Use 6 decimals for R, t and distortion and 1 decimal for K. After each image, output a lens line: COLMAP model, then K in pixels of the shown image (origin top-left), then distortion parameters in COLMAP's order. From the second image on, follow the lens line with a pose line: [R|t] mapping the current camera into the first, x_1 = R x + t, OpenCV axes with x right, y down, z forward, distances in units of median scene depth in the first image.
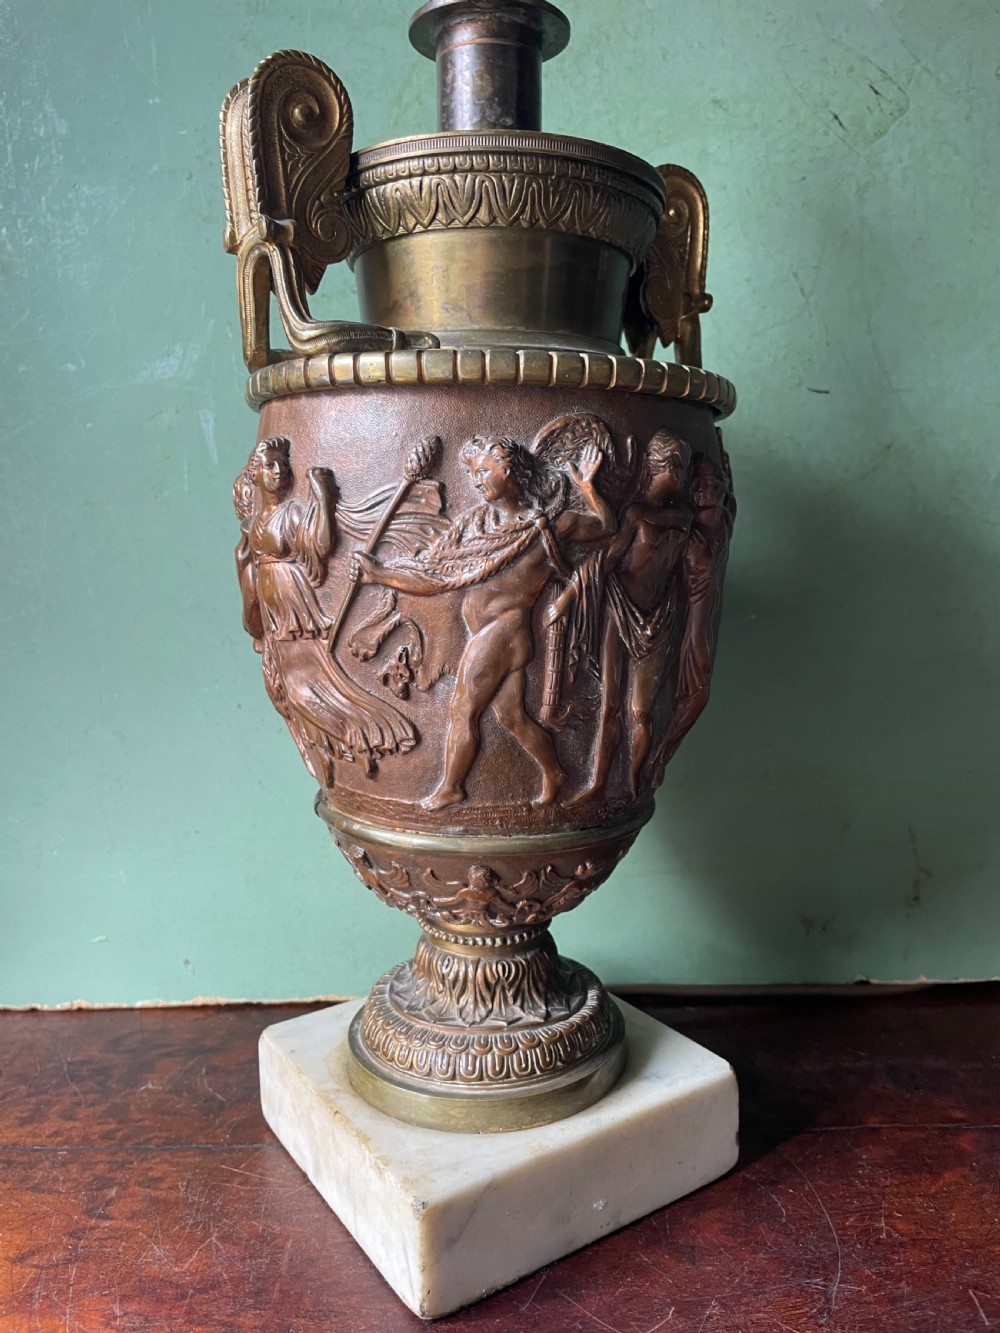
lens RADIAL K [[1041.5, 0, 497.4], [0, 1041.5, 667.1], [0, 0, 1]] dist [0.090636, -0.127638]
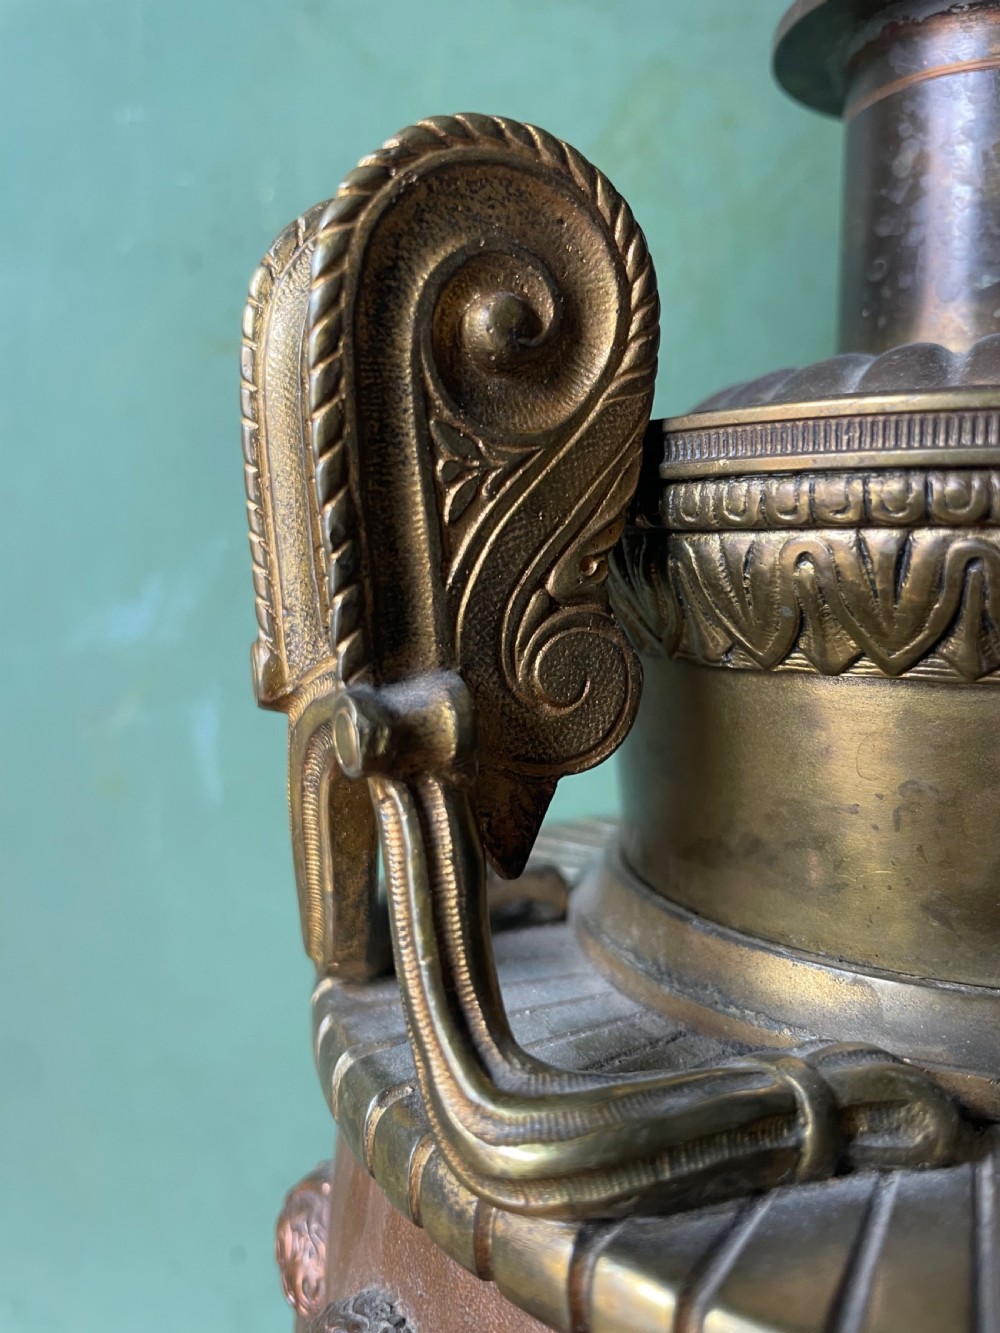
lens RADIAL K [[1072.5, 0, 500.0], [0, 1072.5, 666.5], [0, 0, 1]] dist [0.063198, -0.162070]
pose [[0.990698, 0.024379, -0.133876, -0.122212], [-0.027495, 0.999391, -0.021477, -0.363844], [0.133271, 0.024959, 0.990765, 0.609180]]
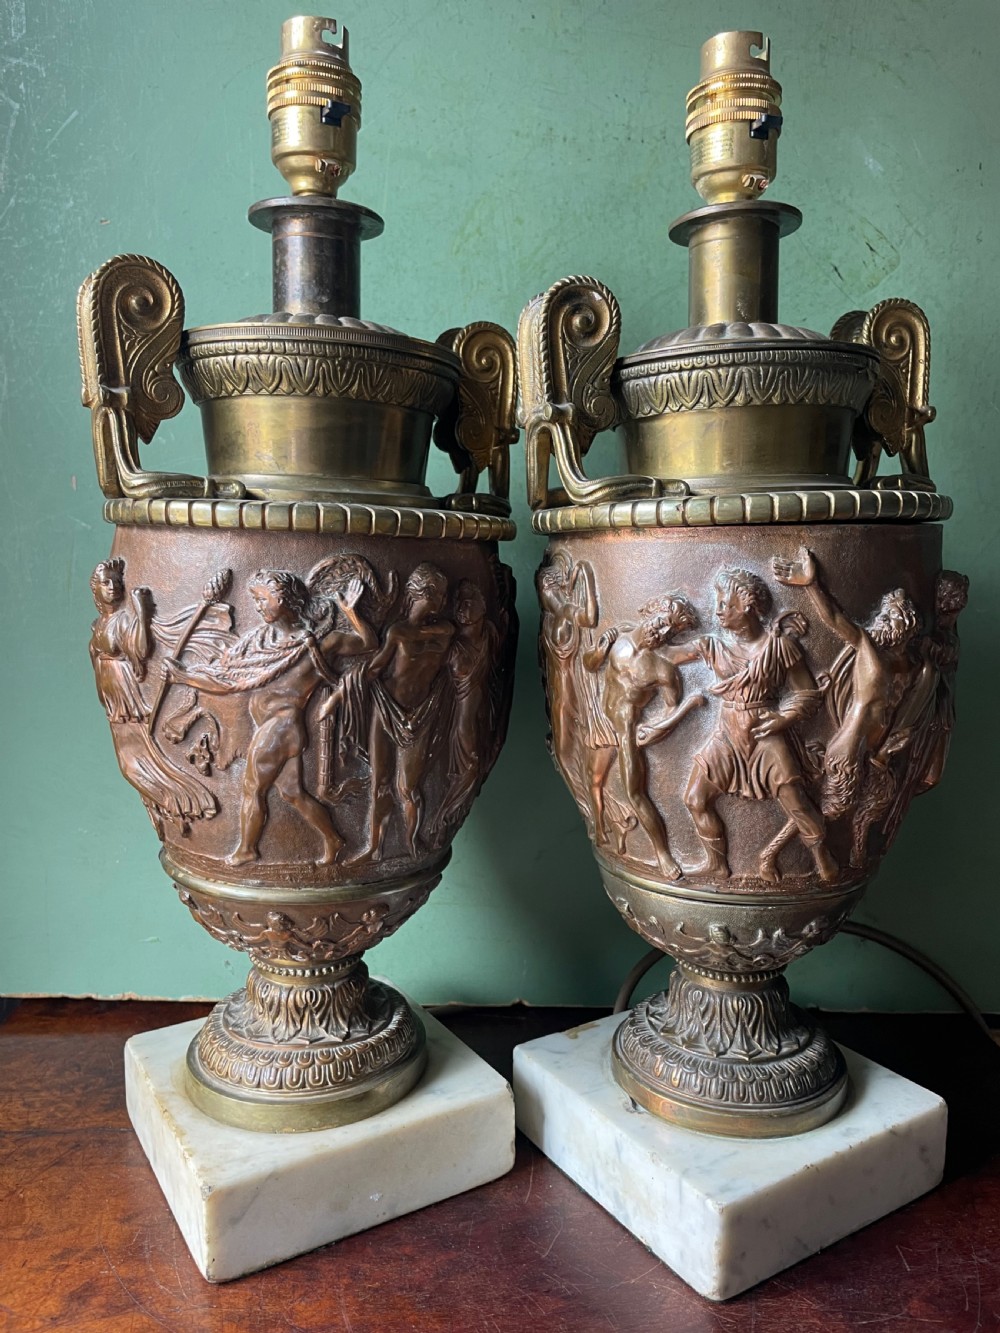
lens RADIAL K [[1033.8, 0, 500.0], [0, 1033.8, 666.5], [0, 0, 1]] dist [0.097101, -0.138538]
pose [[0.999121, 0.031160, -0.028039, 0.248286], [-0.031353, 0.999487, -0.006480, -0.087616], [0.027823, 0.007353, 0.999586, -0.188051]]
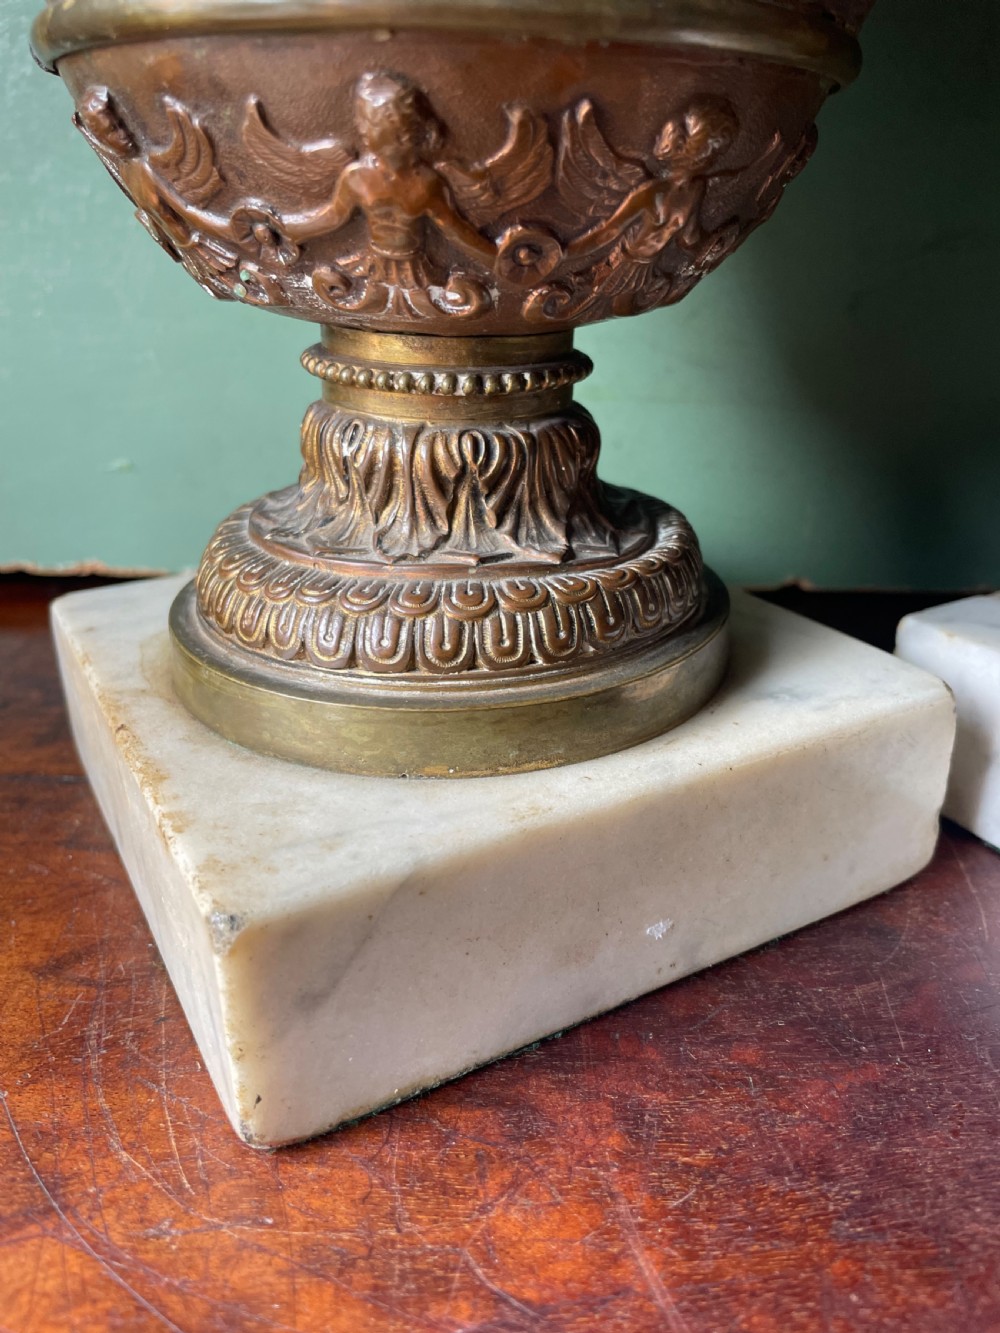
lens RADIAL K [[1033.8, 0, 500.0], [0, 1033.8, 666.5], [0, 0, 1]] dist [0.097101, -0.138538]
pose [[0.997807, 0.041544, -0.051524, 0.044186], [-0.026069, 0.962228, 0.270995, 0.265011], [0.060836, -0.269058, 0.961201, 0.566993]]
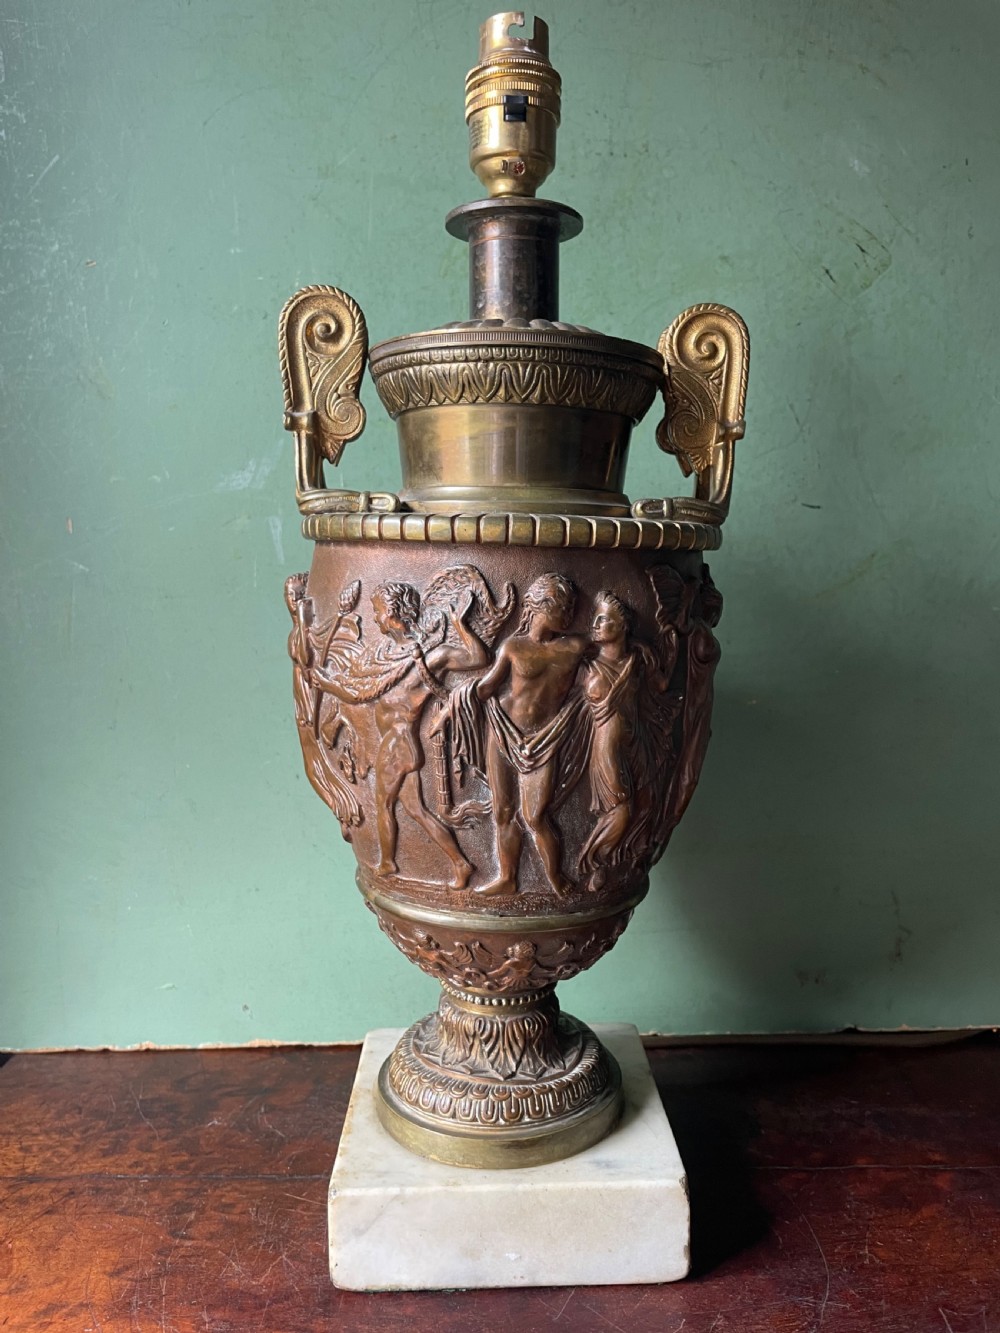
lens RADIAL K [[1033.6, 0, 511.6], [0, 1033.6, 664.0], [0, 0, 1]] dist [0.096500, -0.139997]
pose [[0.999912, 0.011613, 0.006449, -0.036162], [-0.011348, 0.999145, -0.039767, -0.060704], [-0.006905, 0.039690, 0.999188, -0.167870]]
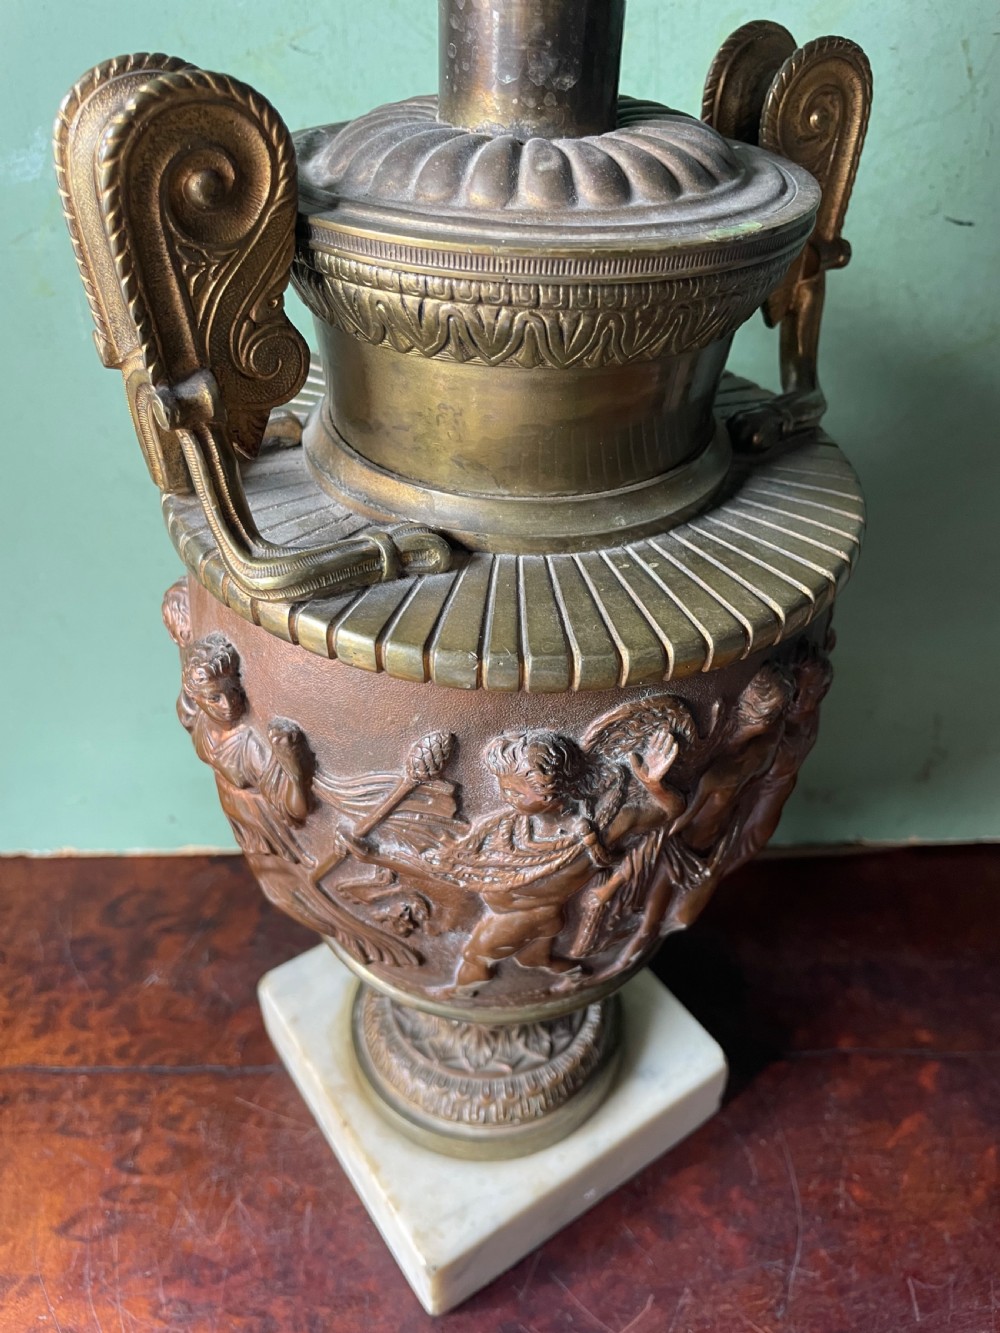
lens RADIAL K [[1044.4, 0, 507.7], [0, 1044.4, 662.0], [0, 0, 1]] dist [0.080723, -0.131980]
pose [[0.999093, 0.010192, 0.041349, -0.040142], [-0.029990, 0.857741, 0.513207, -0.516044], [-0.030236, -0.513982, 0.857268, 0.340259]]
